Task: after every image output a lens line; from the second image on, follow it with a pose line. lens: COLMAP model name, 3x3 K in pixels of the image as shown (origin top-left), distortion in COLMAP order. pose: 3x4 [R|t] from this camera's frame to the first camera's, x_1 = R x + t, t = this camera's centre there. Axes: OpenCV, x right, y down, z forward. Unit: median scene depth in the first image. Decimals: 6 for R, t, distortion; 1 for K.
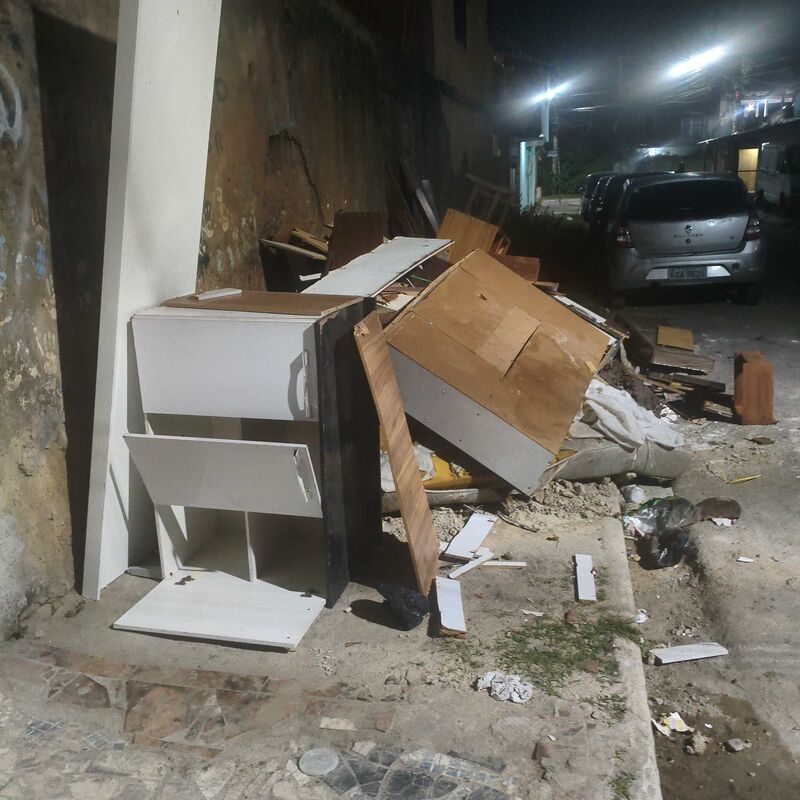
lens RADIAL K [[800.0, 0, 400.0], [0, 800.0, 400.0], [0, 0, 1]] dist [0.085276, -0.168514]
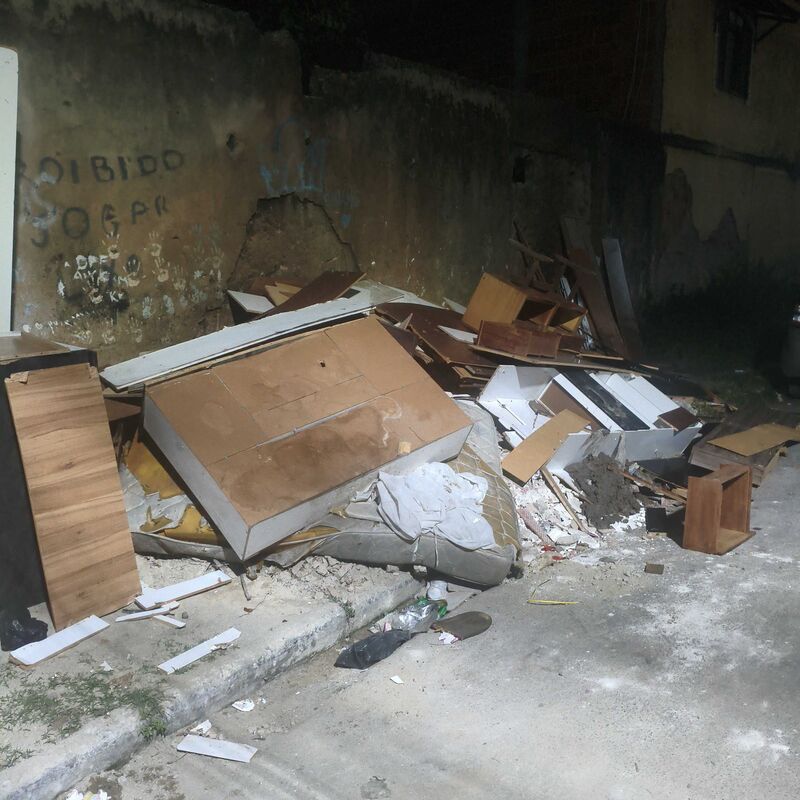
lens RADIAL K [[800.6, 0, 414.5], [0, 800.6, 408.7], [0, 0, 1]] dist [0.087321, -0.160577]
pose [[0.900906, 0.134299, -0.412713, 0.586388], [-0.151335, 0.988444, -0.008702, -0.075106], [0.406775, 0.070298, 0.910819, 0.118184]]
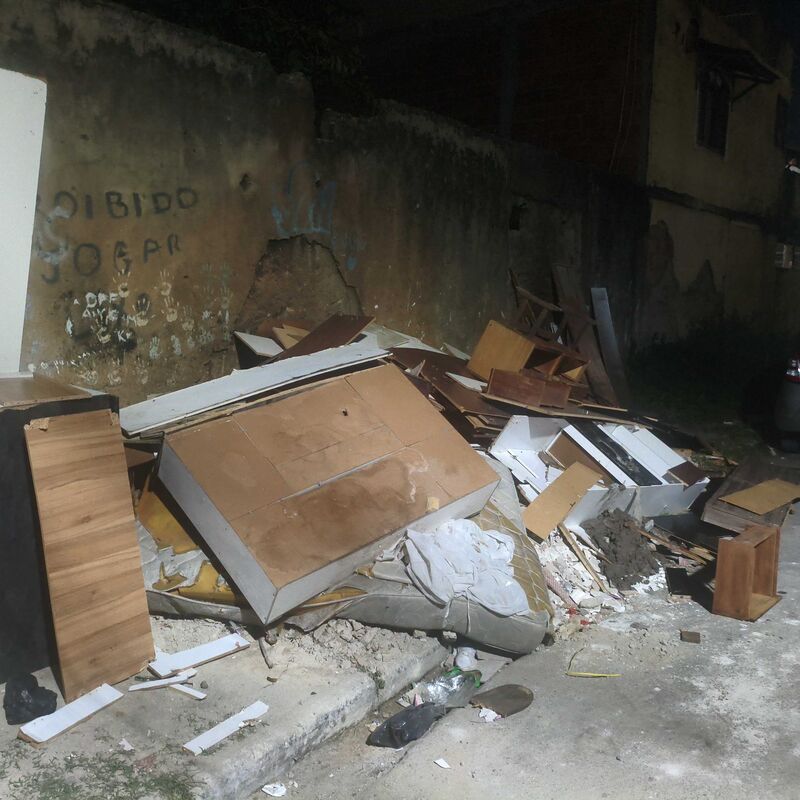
lens RADIAL K [[800.0, 0, 400.0], [0, 800.0, 400.0], [0, 0, 1]] dist [0.085276, -0.168514]
pose [[0.911204, 0.132513, -0.390061, 0.499179], [-0.173587, 0.982195, -0.071834, -0.078993], [0.373597, 0.133165, 0.917983, 0.123202]]
